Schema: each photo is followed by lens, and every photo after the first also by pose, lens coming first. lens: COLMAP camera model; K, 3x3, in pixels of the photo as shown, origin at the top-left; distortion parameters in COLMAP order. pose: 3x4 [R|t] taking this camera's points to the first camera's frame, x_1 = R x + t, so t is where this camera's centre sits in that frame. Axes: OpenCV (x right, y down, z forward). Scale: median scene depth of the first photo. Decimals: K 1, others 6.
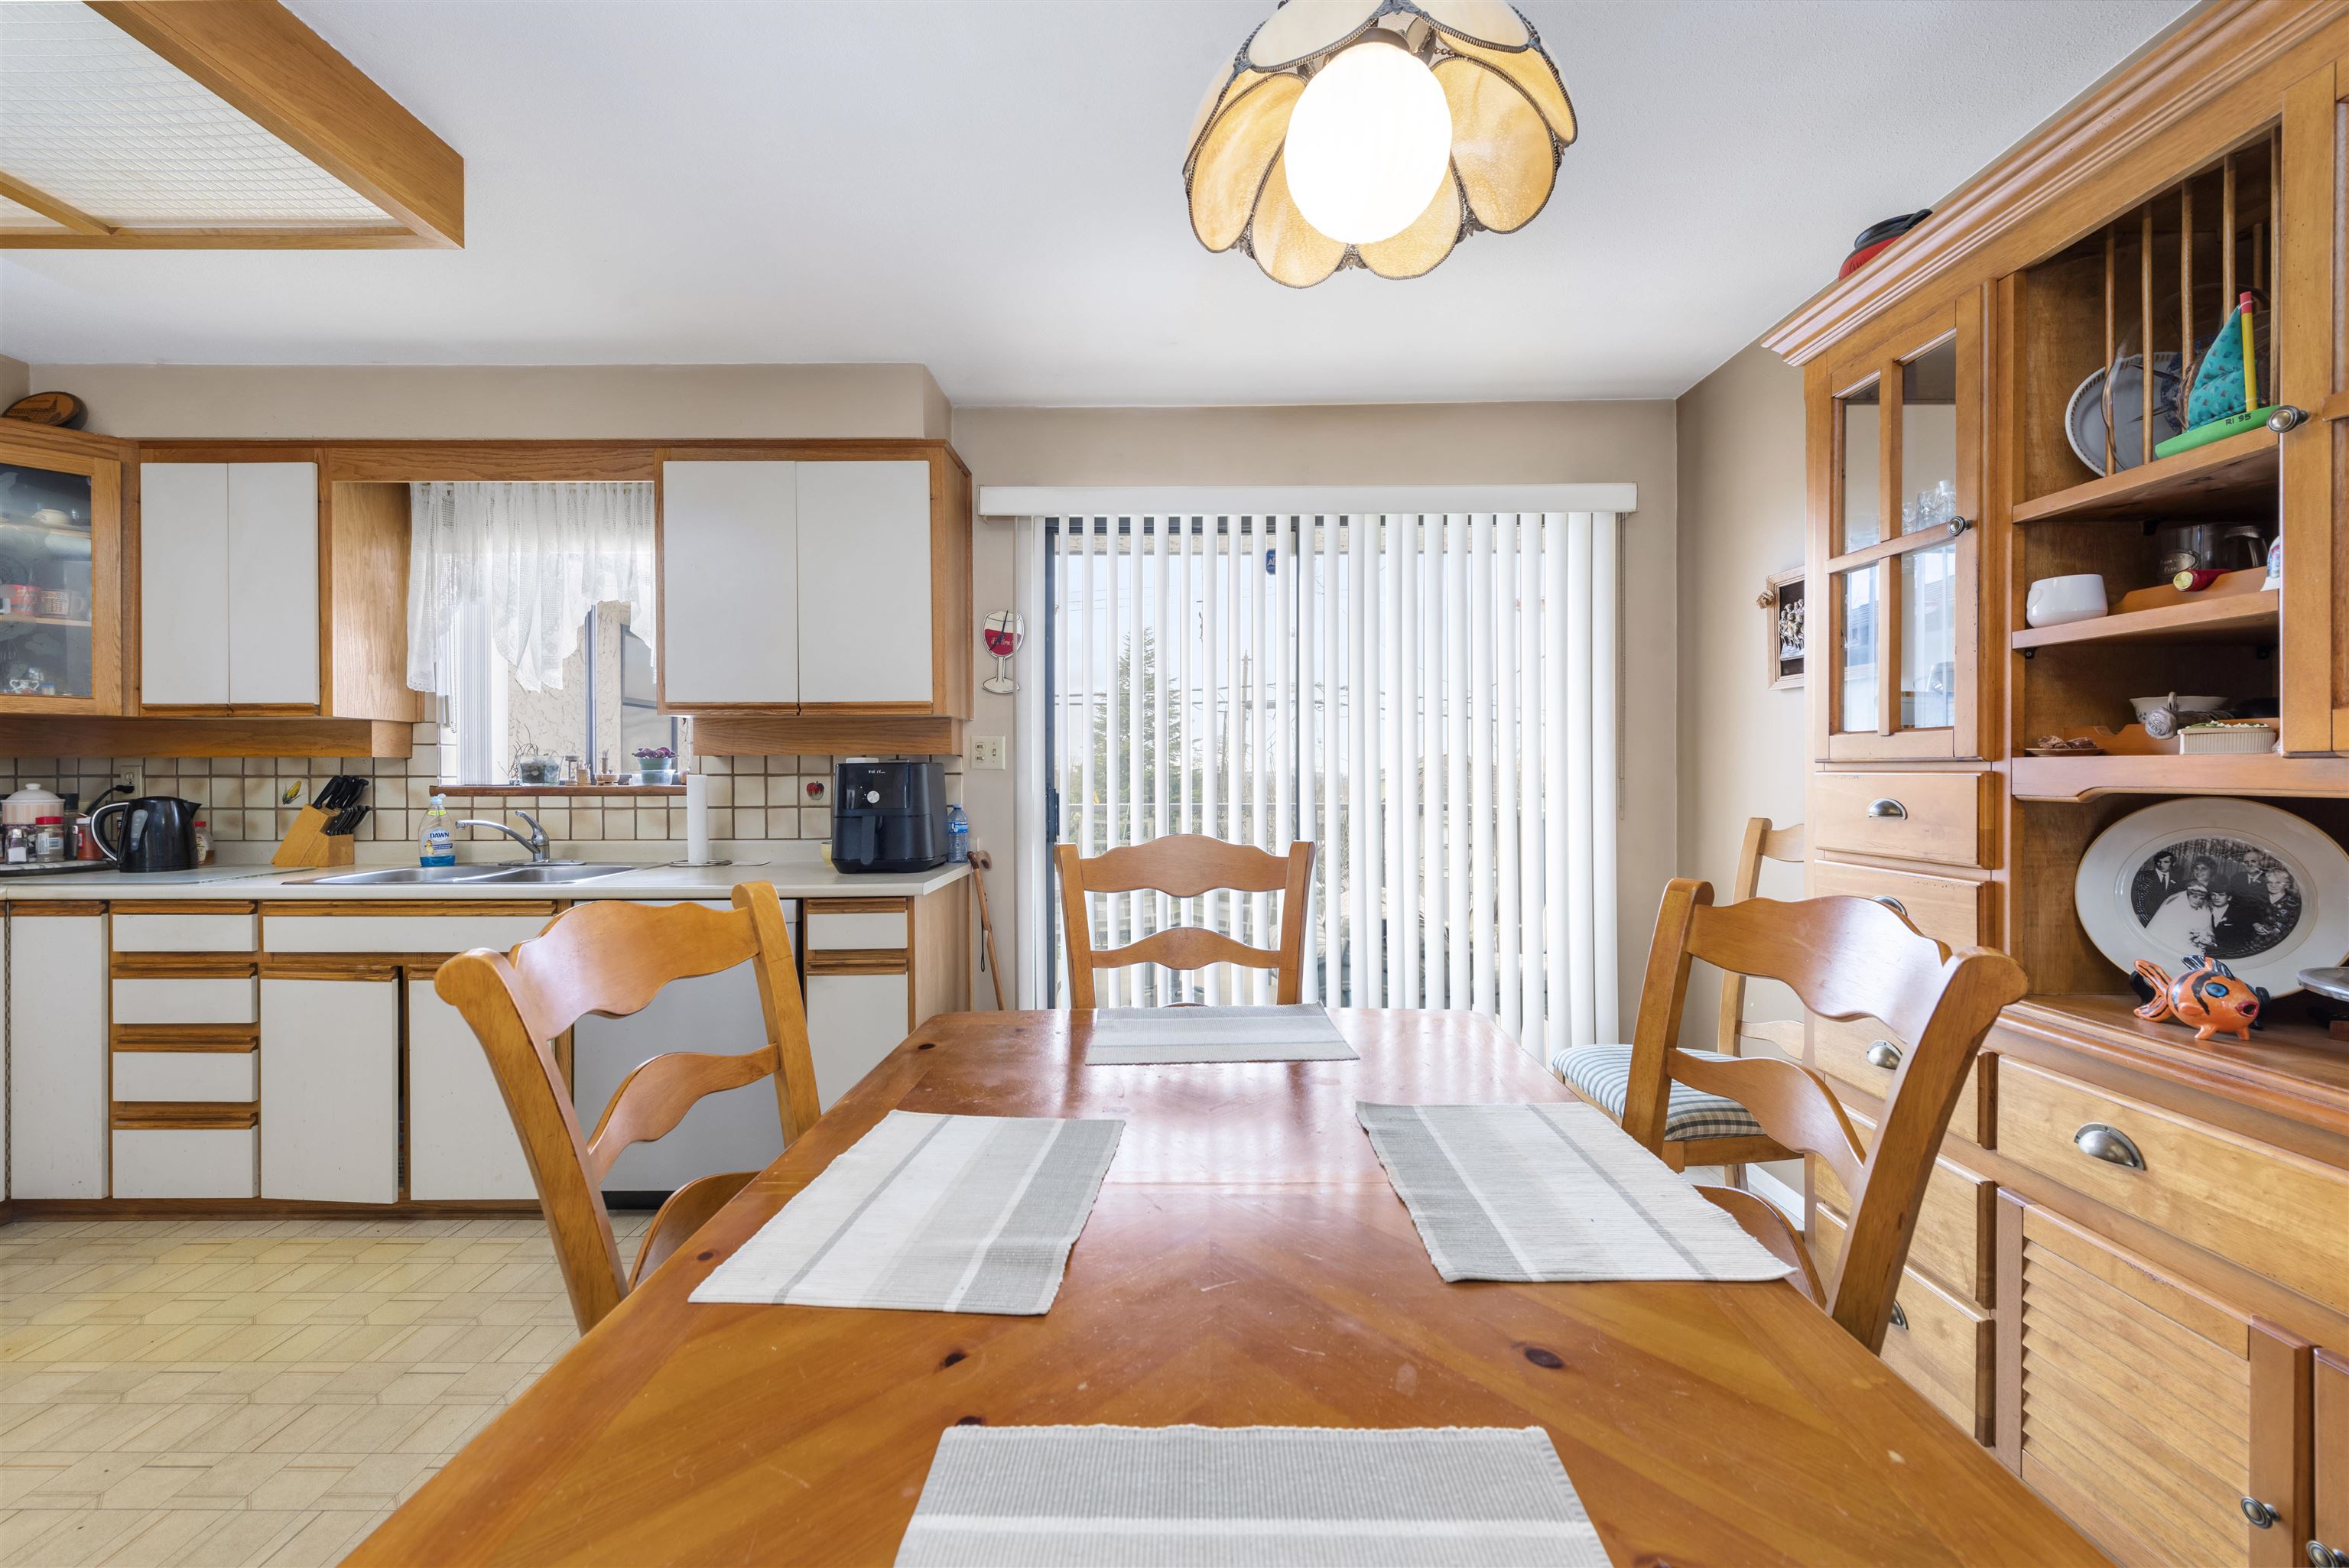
lens RADIAL K [[923.4, 0, 1193.2], [0, 923.4, 775.6], [0, 0, 1]] dist [0.014548, -0.004677]
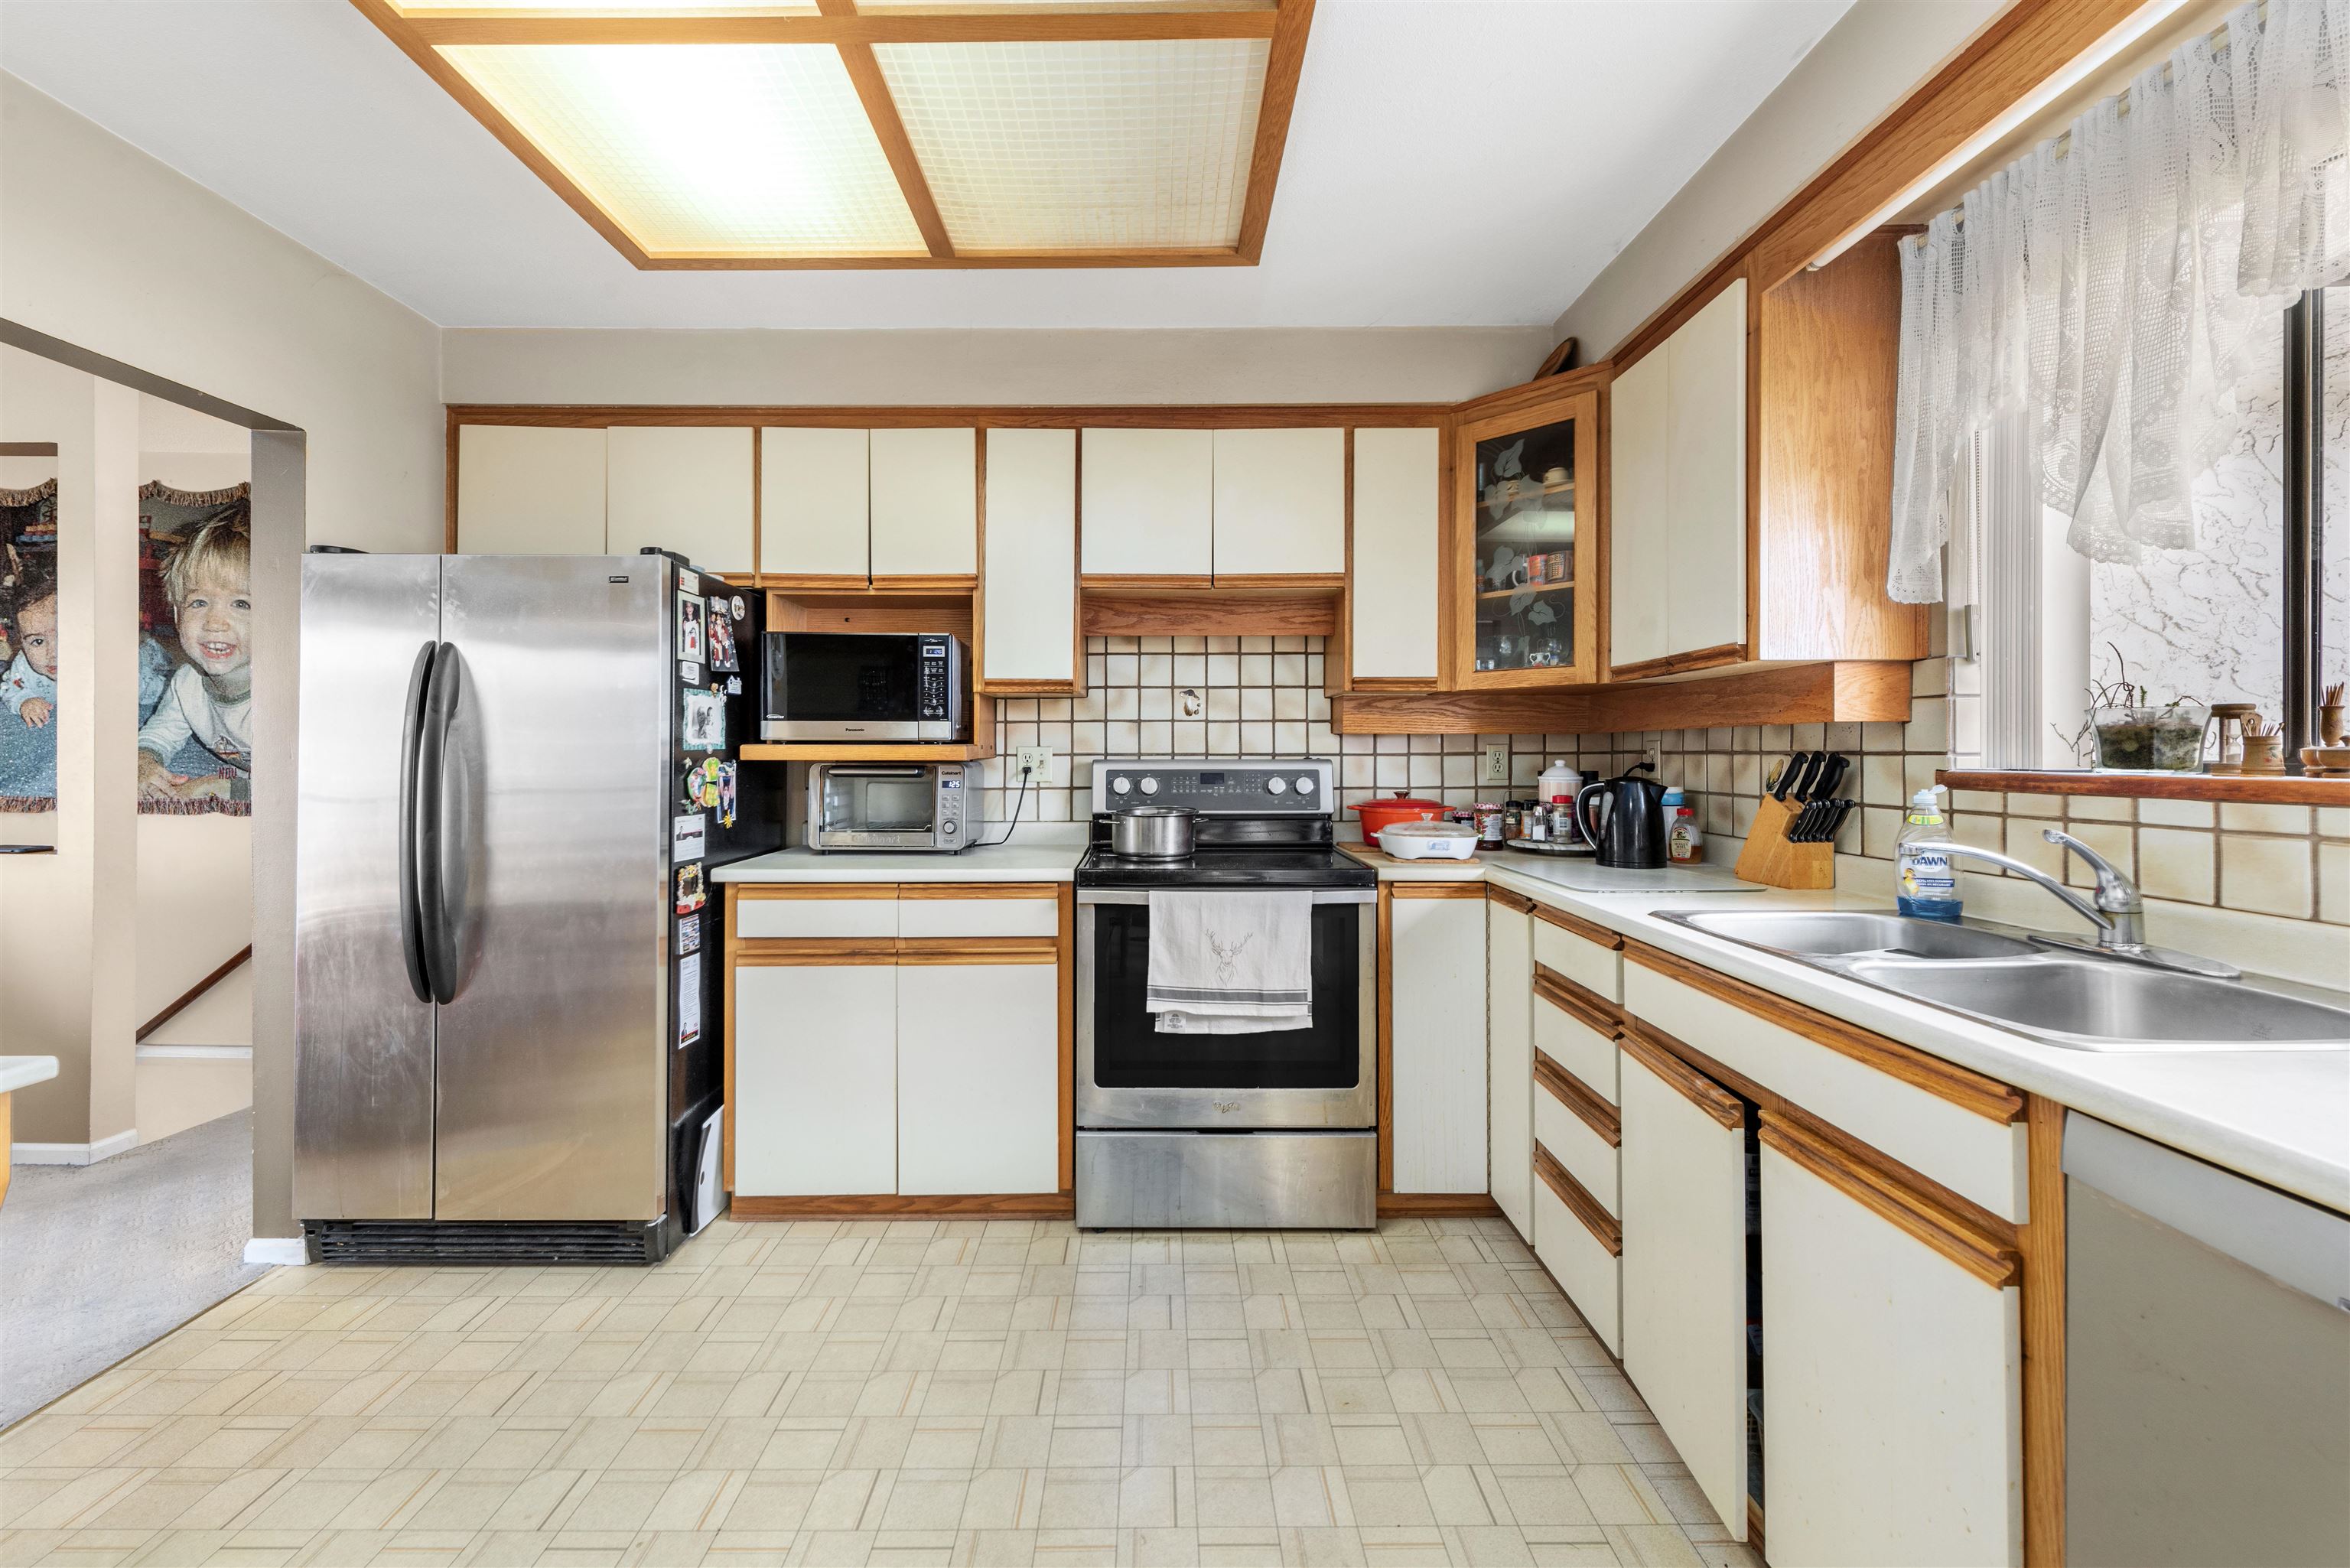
lens RADIAL K [[923.9, 0, 1158.8], [0, 923.9, 752.9], [0, 0, 1]] dist [0.014548, -0.004677]
pose [[-0.006951, 0.001683, -0.999974, -0.279482], [0.000054, 0.999999, 0.001683, -0.000235], [0.999976, -0.000042, -0.006951, 0.589723]]
